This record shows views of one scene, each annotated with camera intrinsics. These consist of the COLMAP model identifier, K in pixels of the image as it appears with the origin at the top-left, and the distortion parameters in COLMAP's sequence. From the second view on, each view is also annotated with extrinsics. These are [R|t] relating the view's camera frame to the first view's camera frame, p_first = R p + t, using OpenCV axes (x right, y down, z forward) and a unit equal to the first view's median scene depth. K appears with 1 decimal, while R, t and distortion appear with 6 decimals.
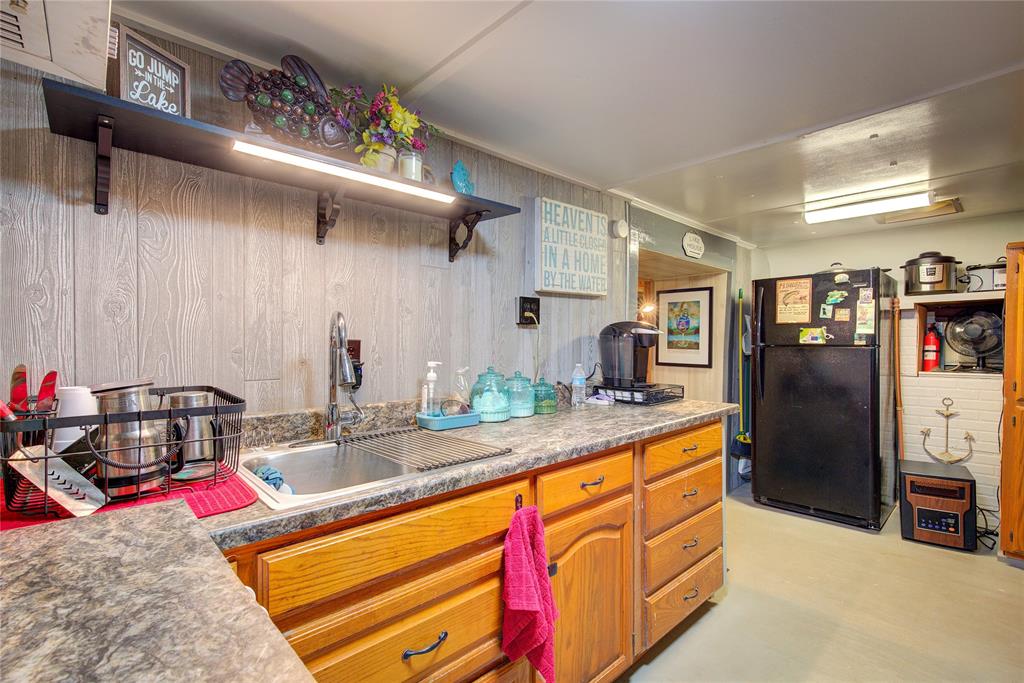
lens RADIAL K [[471.4, 0, 516.1], [0, 471.4, 345.0], [0, 0, 1]] dist [0.003234, -0.000005]
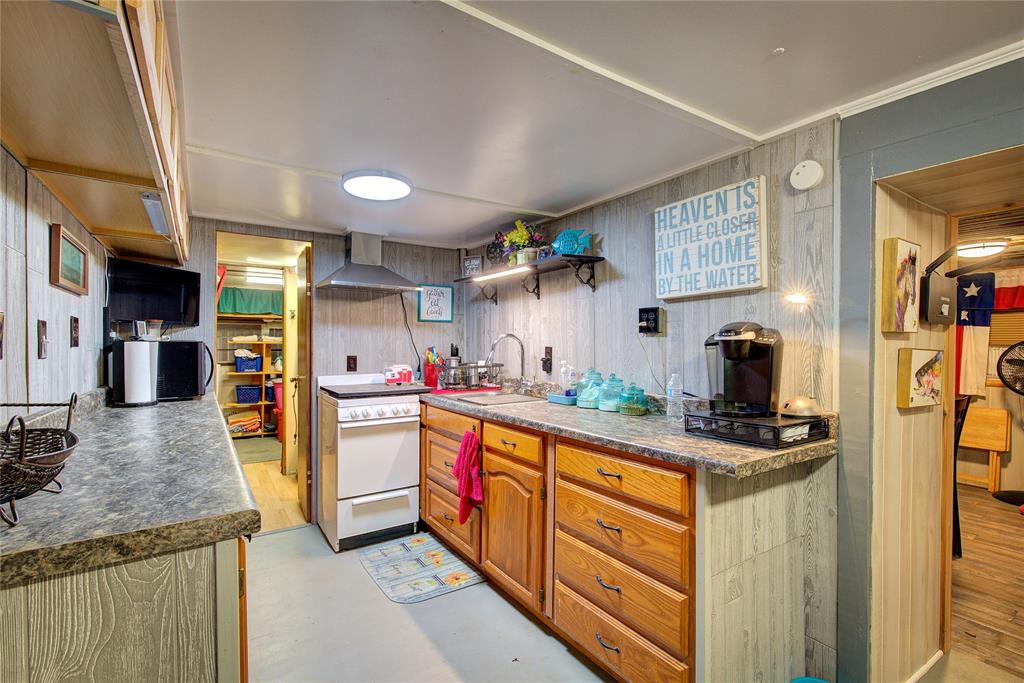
lens RADIAL K [[471.4, 0, 516.1], [0, 471.4, 345.0], [0, 0, 1]] dist [0.003234, -0.000005]
pose [[-0.168856, -0.001187, -0.985640, 1.116487], [-0.012330, 0.999924, 0.000908, -0.013260], [0.985564, 0.012306, -0.168858, 0.872172]]
